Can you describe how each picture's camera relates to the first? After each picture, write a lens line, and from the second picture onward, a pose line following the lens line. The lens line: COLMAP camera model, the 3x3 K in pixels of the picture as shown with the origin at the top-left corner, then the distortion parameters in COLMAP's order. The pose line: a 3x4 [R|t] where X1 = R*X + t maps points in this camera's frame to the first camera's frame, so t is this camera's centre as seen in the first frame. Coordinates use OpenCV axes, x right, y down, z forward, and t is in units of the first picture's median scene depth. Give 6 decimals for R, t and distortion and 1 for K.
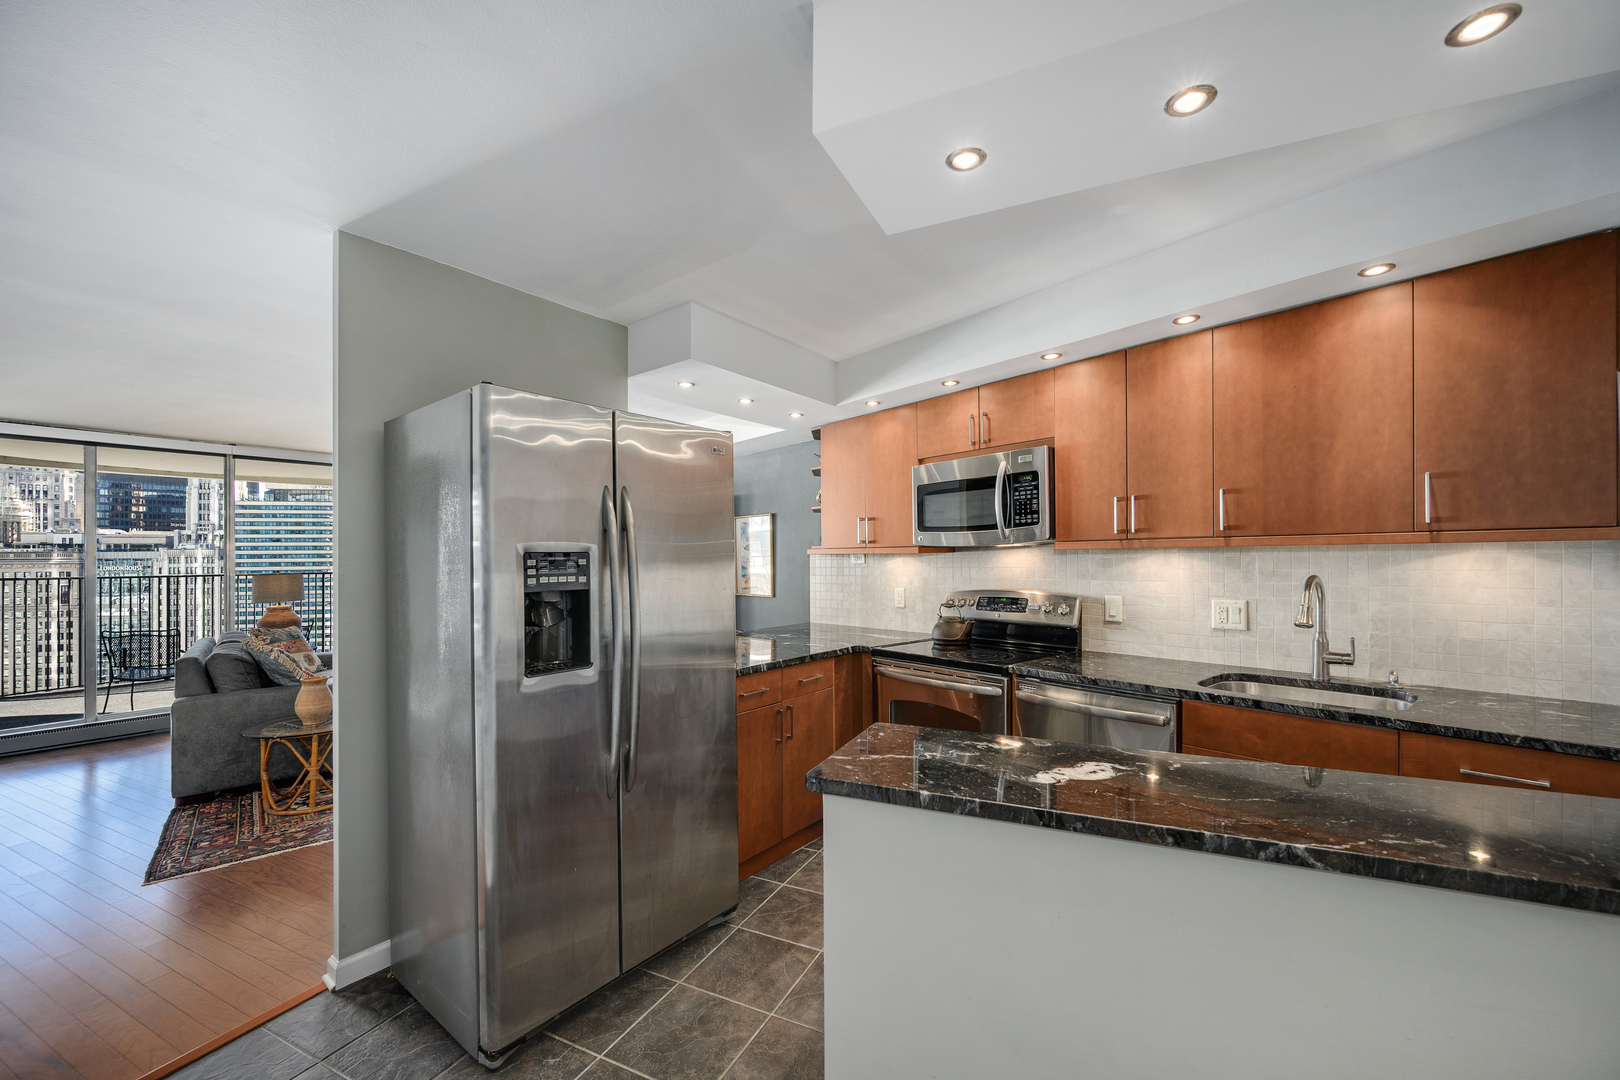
lens RADIAL K [[638.6, 0, 817.3], [0, 638.6, 548.7], [0, 0, 1]] dist [-0.004185, 0.000994]
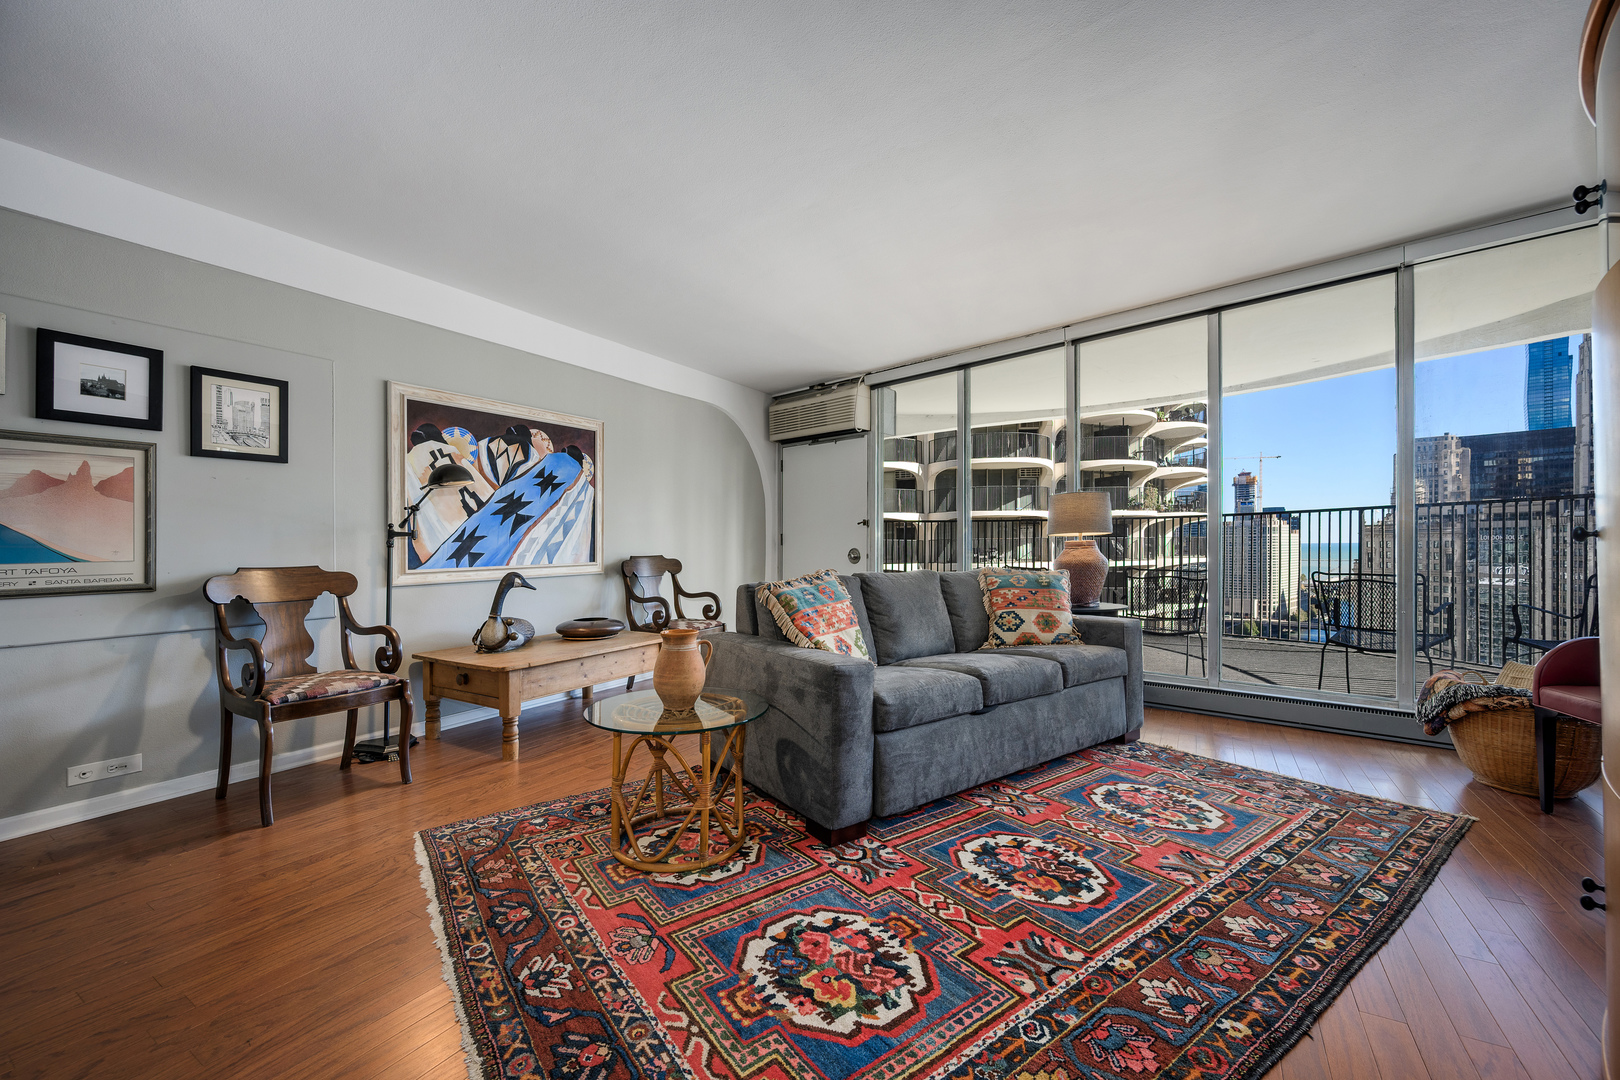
lens RADIAL K [[638.6, 0, 808.3], [0, 638.6, 543.7], [0, 0, 1]] dist [-0.004185, 0.000994]
pose [[-0.096220, 0.008090, -0.995327, -0.271755], [0.030471, 0.999522, 0.005178, 0.156147], [0.994894, -0.029830, -0.096421, 1.512389]]
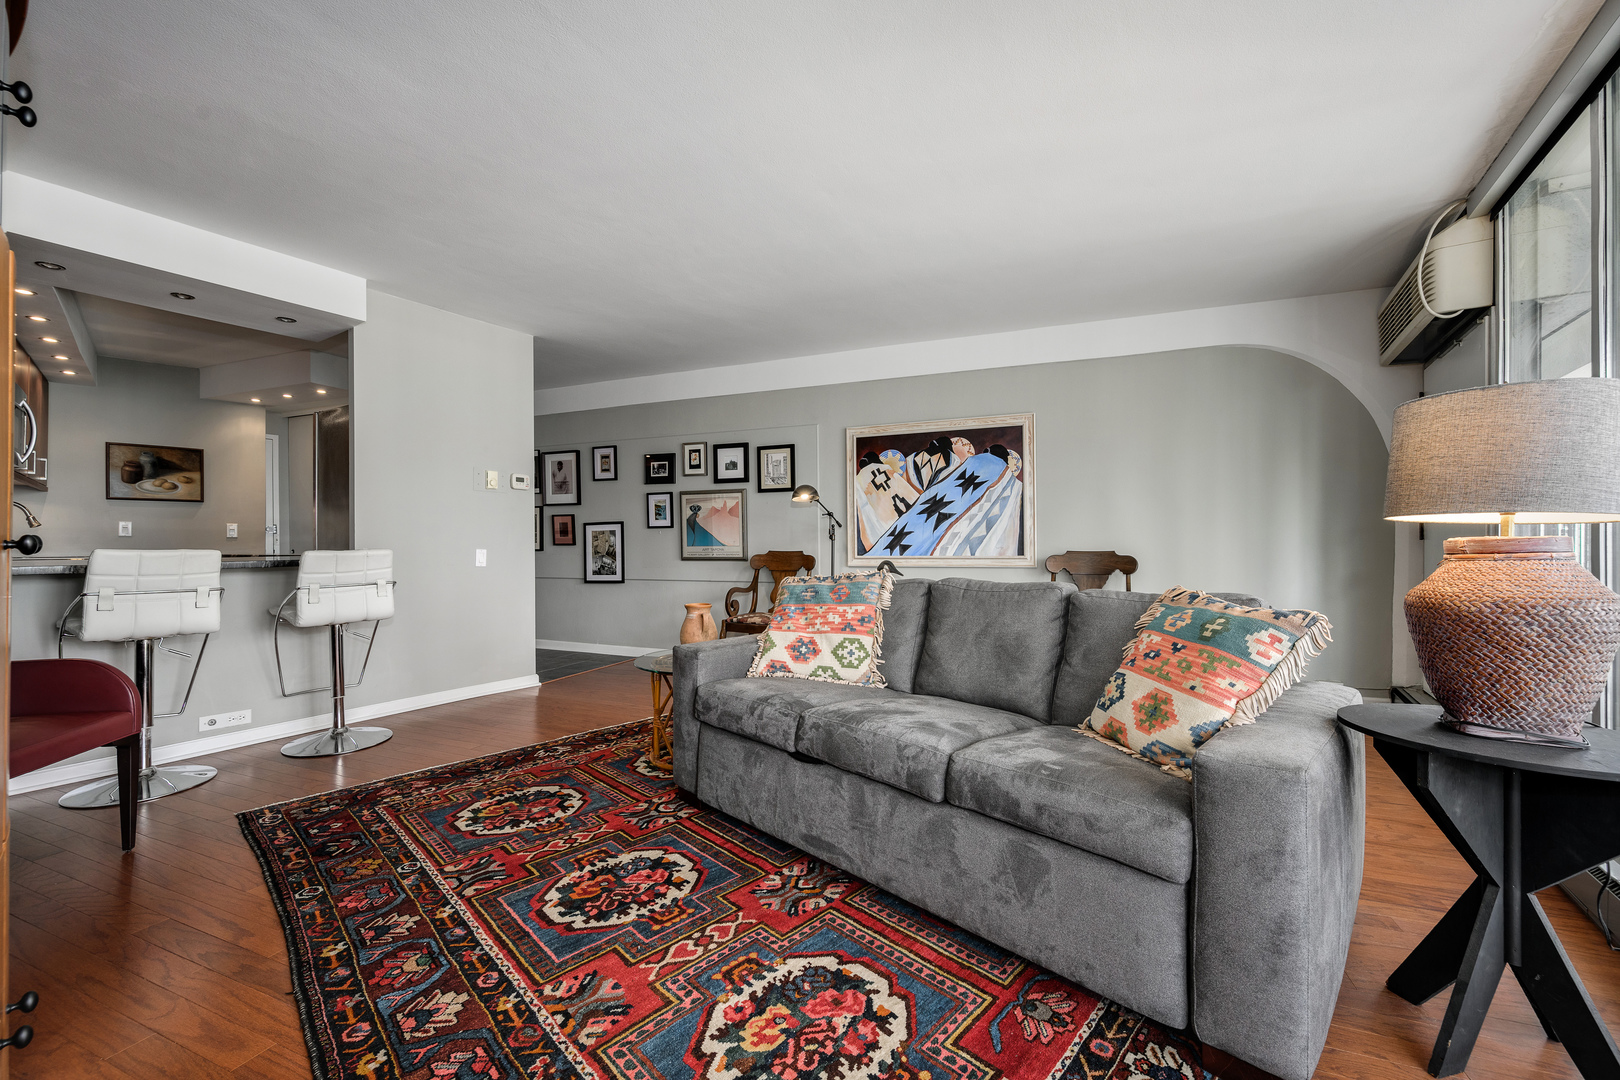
lens RADIAL K [[638.6, 0, 818.8], [0, 638.6, 545.0], [0, 0, 1]] dist [-0.004185, 0.000994]
pose [[-0.996964, 0.013827, -0.076633, -1.126076], [0.014675, 0.999837, -0.010513, 0.175196], [0.076475, -0.011606, -0.997004, 2.340661]]
